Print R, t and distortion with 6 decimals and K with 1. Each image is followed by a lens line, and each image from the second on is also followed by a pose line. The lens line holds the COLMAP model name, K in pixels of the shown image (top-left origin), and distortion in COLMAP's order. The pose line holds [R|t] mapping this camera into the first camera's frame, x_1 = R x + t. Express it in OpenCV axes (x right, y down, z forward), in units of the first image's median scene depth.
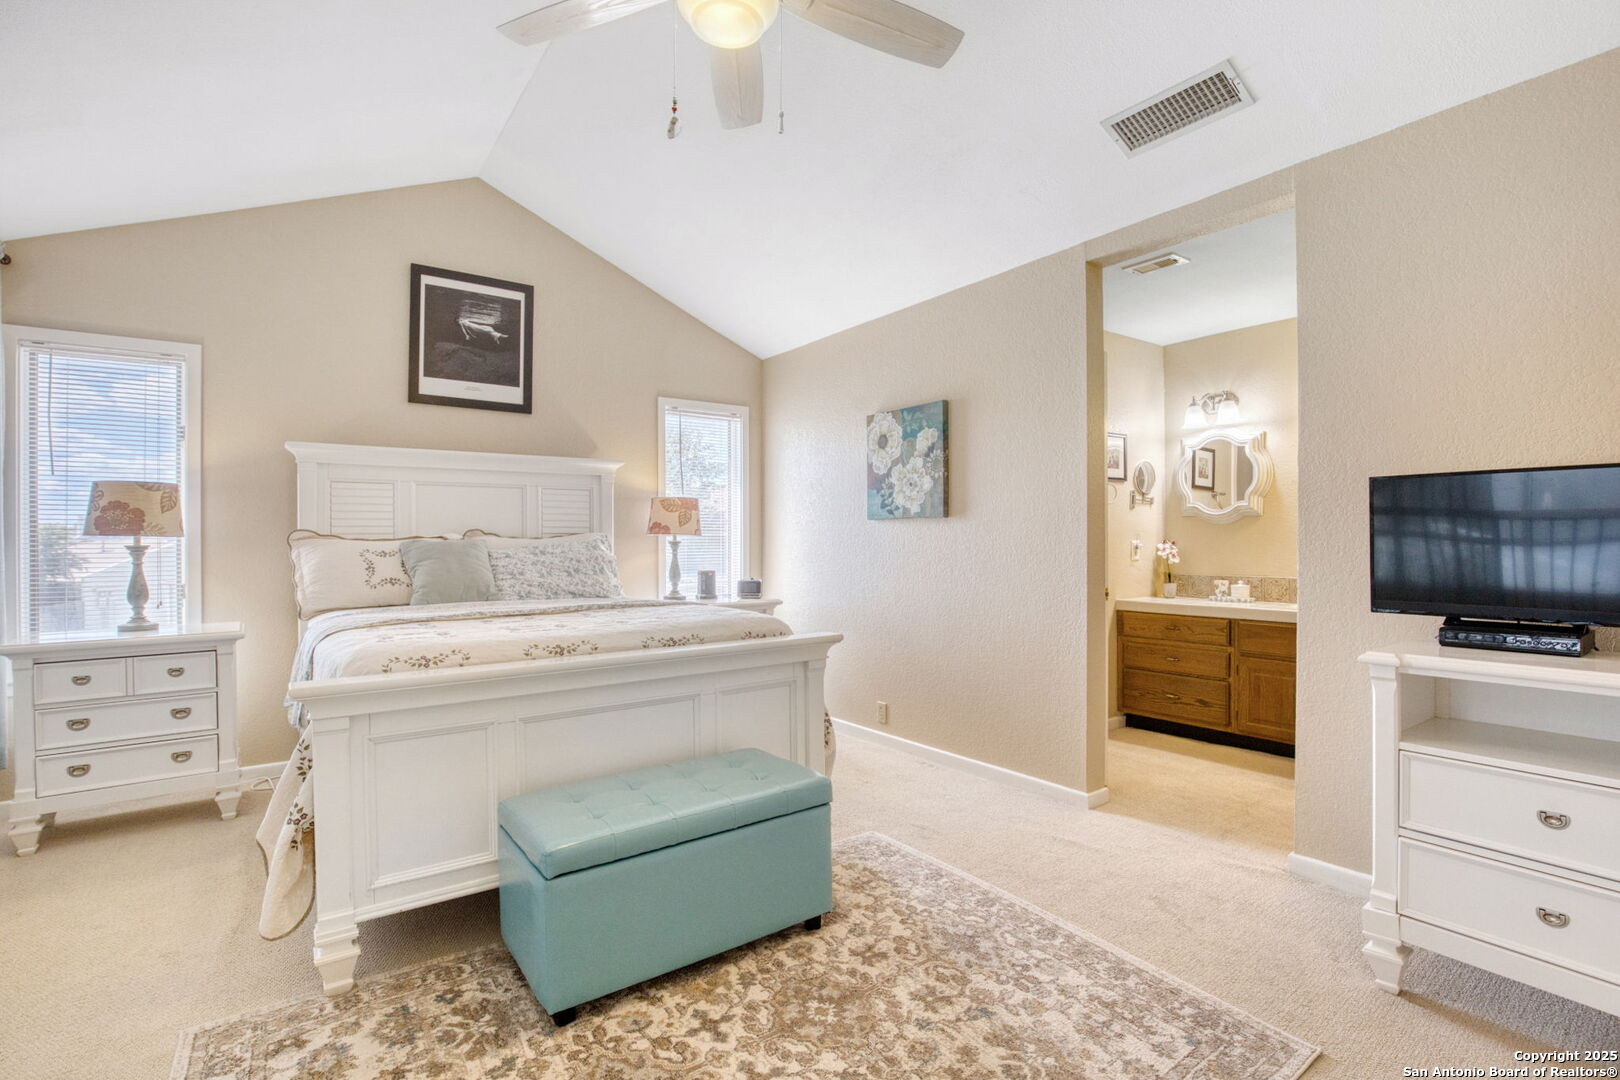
lens RADIAL K [[757.7, 0, 806.4], [0, 757.7, 547.8], [0, 0, 1]] dist [-0.020503, -0.000473]
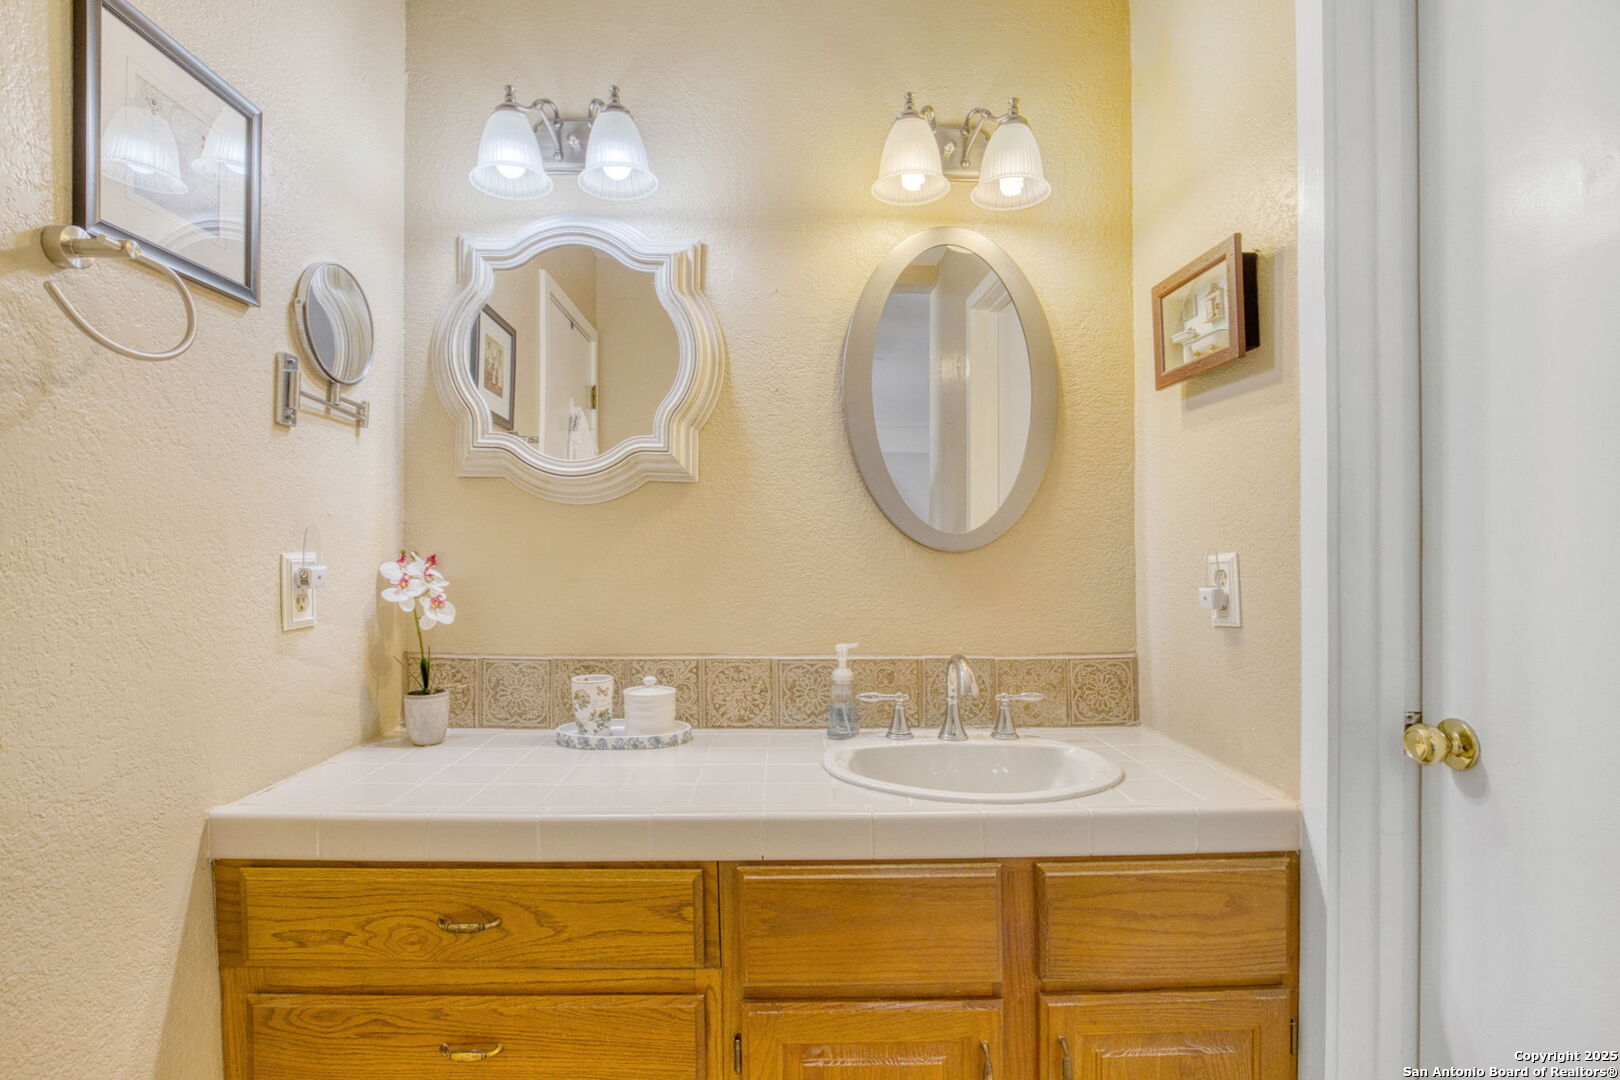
lens RADIAL K [[757.7, 0, 802.9], [0, 757.7, 551.2], [0, 0, 1]] dist [-0.020503, -0.000473]
pose [[0.551928, -0.003751, 0.833883, 0.320911], [0.007946, 0.999968, -0.000761, -0.009008], [-0.833854, 0.007046, 0.551941, 0.723060]]
